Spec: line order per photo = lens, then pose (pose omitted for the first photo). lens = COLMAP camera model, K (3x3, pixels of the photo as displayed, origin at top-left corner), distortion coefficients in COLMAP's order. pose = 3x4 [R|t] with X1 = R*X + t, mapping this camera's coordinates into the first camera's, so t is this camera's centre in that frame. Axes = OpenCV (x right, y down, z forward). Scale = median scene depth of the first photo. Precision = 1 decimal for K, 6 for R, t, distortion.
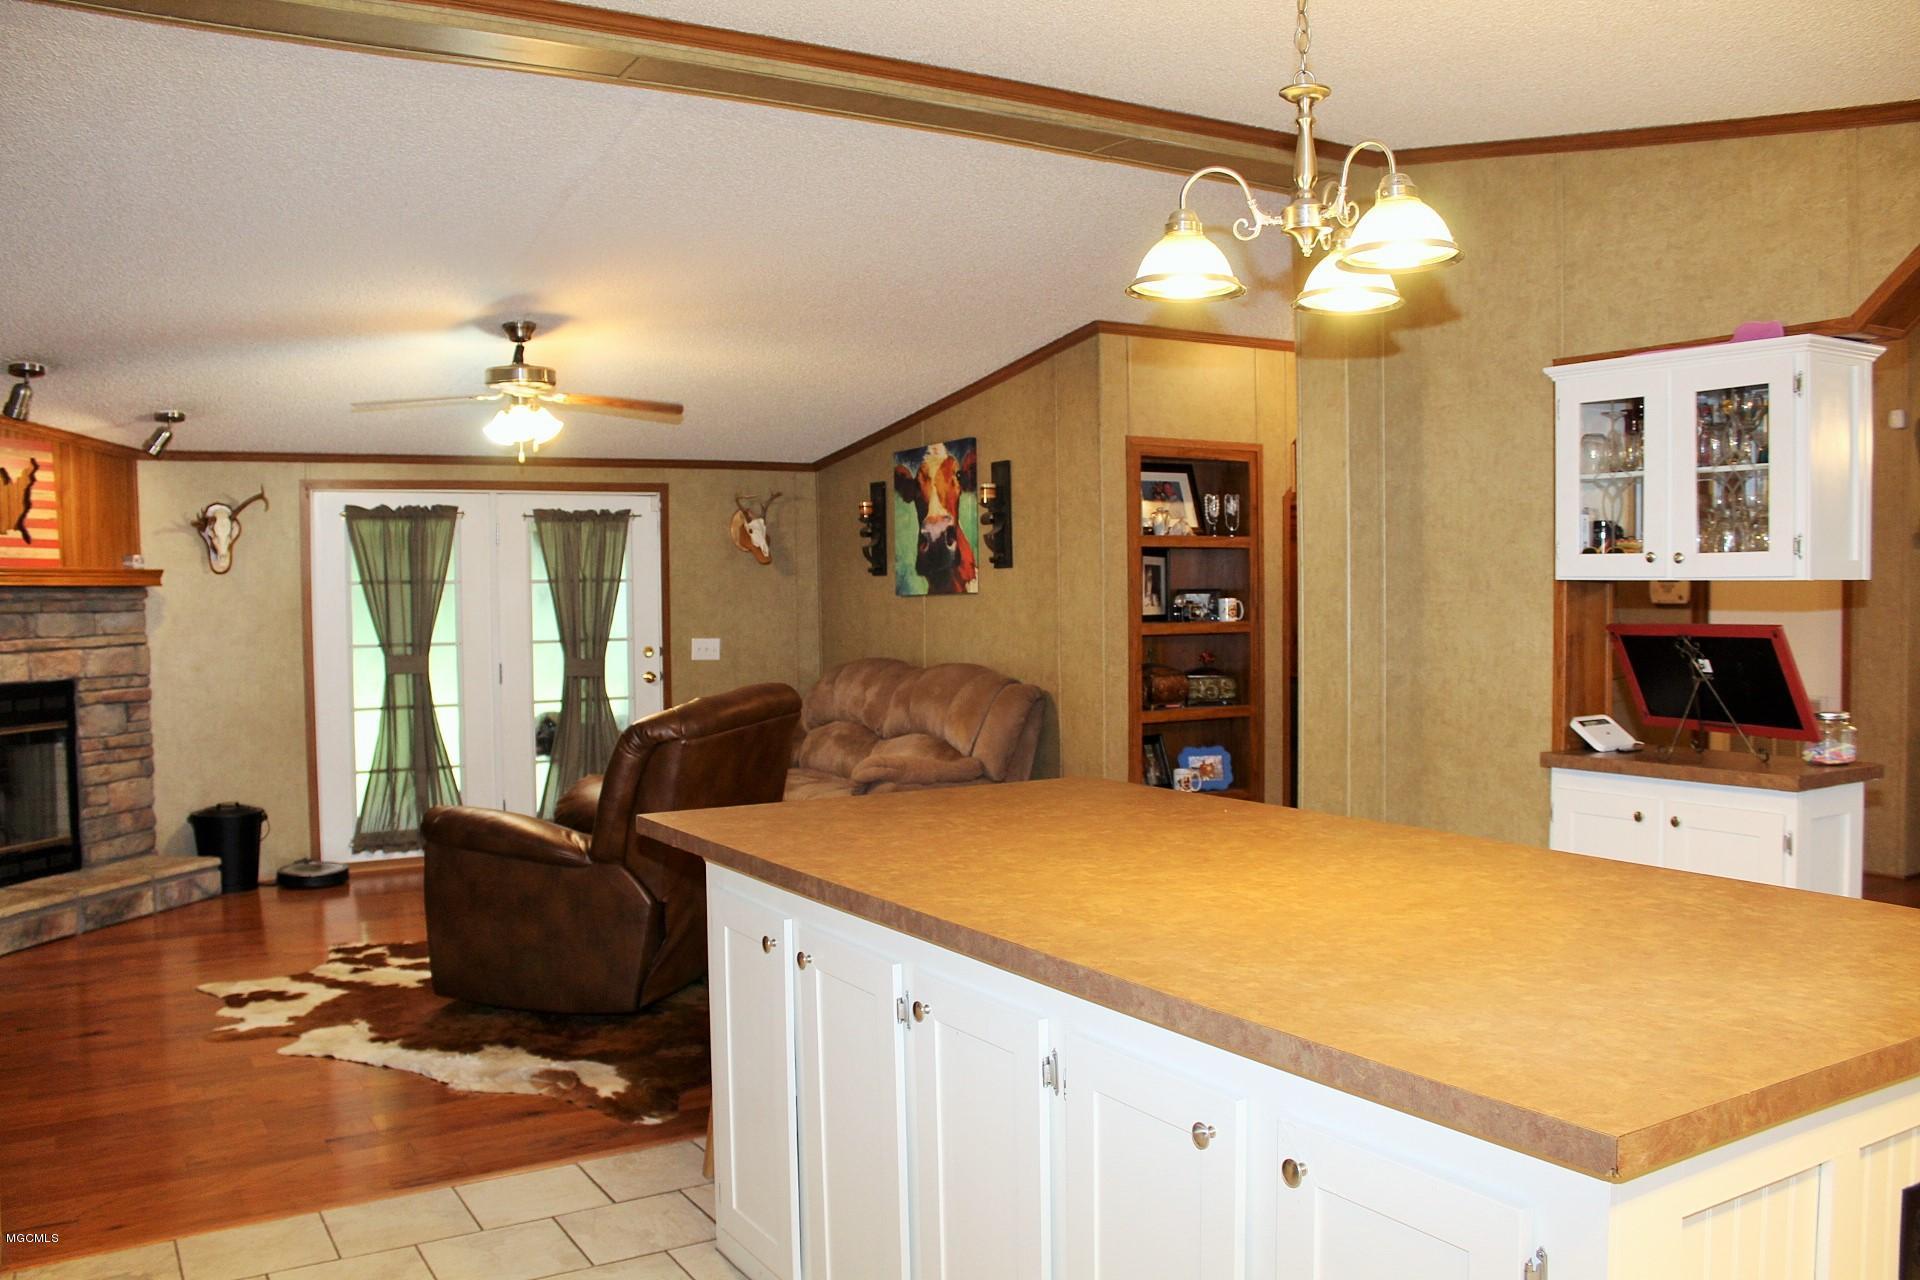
lens RADIAL K [[1575.5, 0, 949.4], [0, 1575.5, 649.8], [0, 0, 1]] dist [-0.170752, 0.152130]
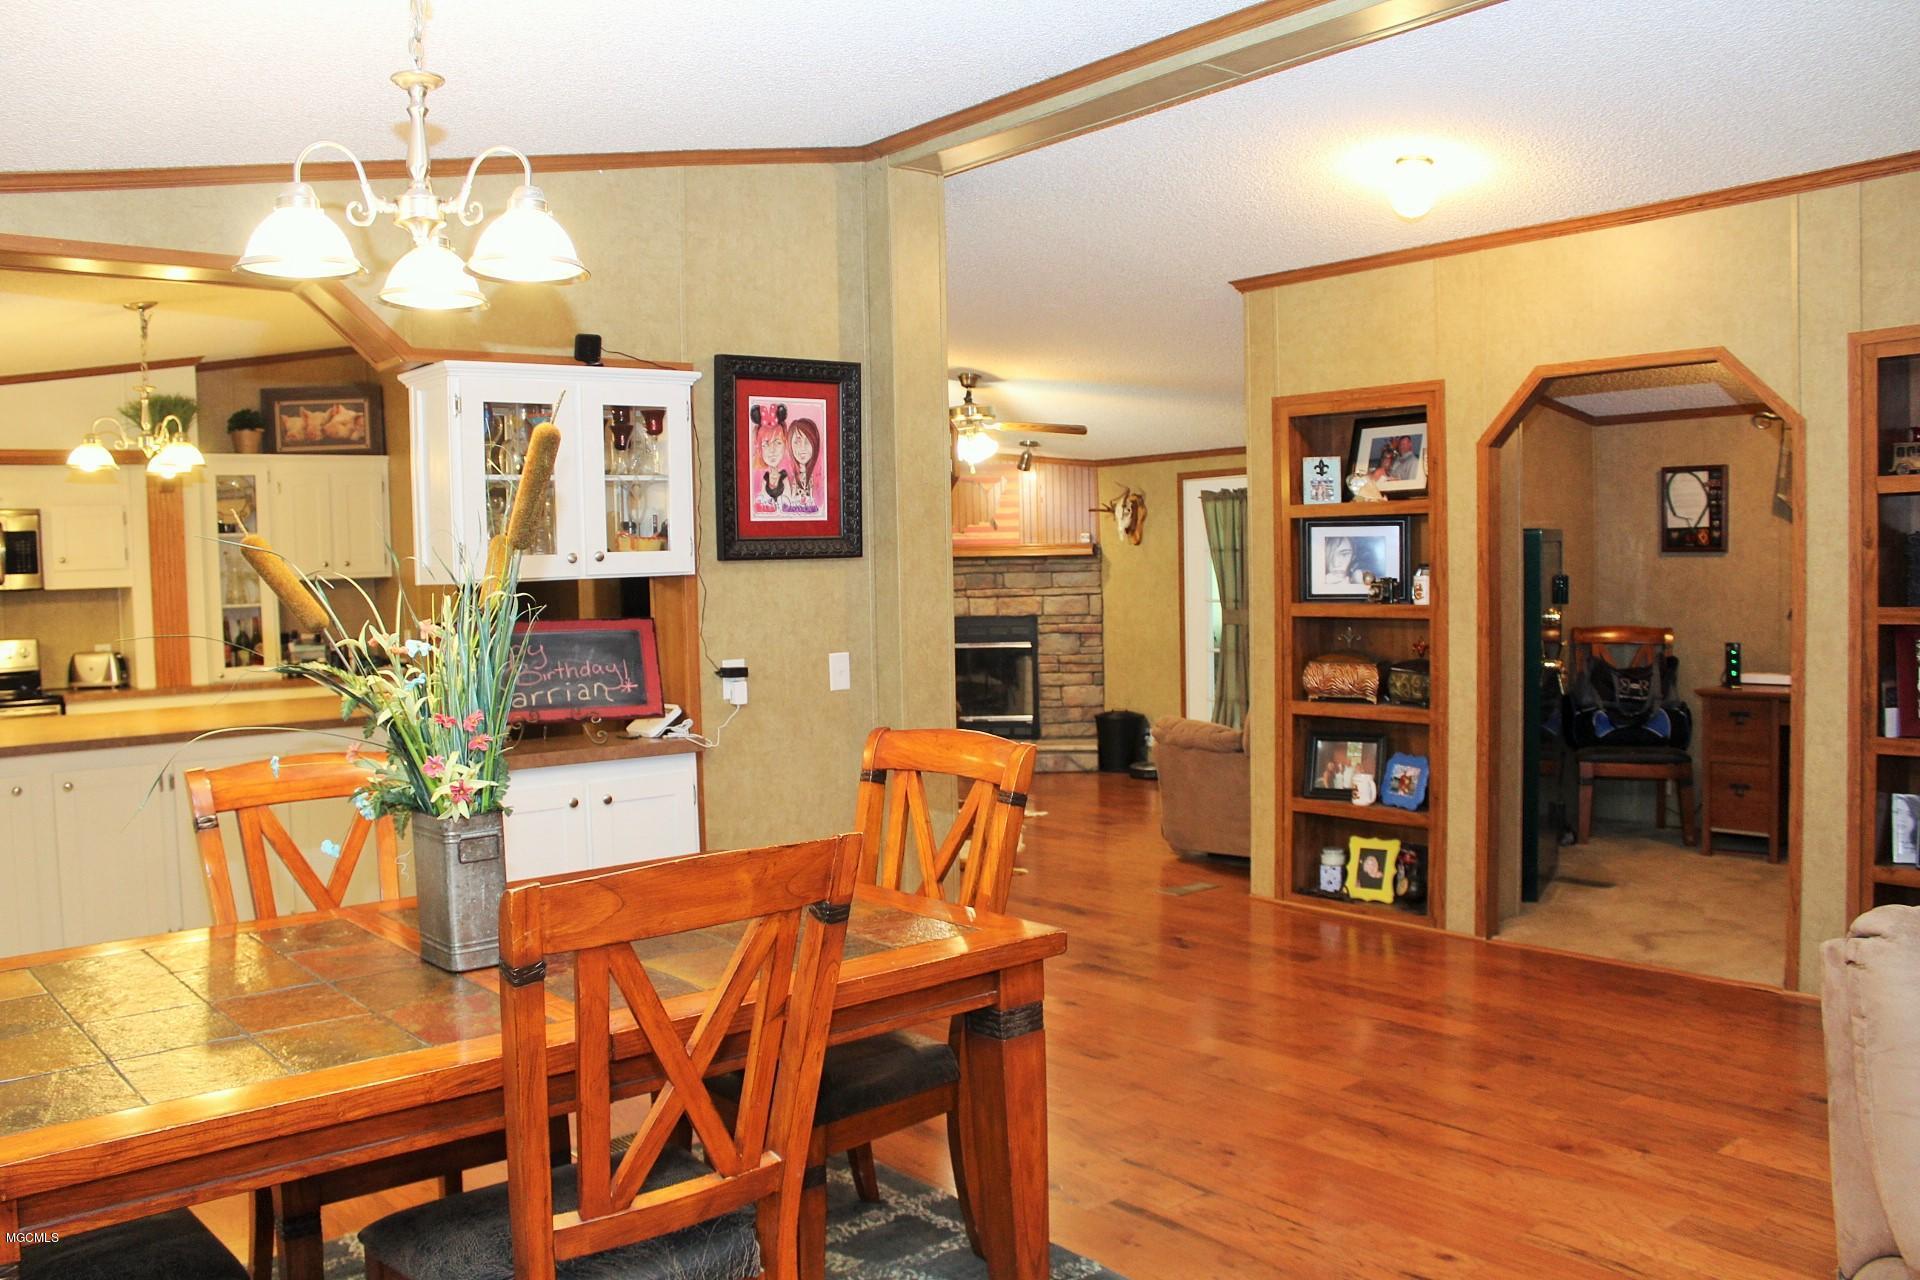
lens RADIAL K [[1575.5, 0, 949.4], [0, 1575.5, 649.8], [0, 0, 1]] dist [-0.170752, 0.152130]
pose [[0.142248, 0.062478, -0.987857, 0.889729], [-0.016519, 0.998017, 0.060741, -0.037513], [0.989693, 0.007678, 0.142998, 0.611843]]
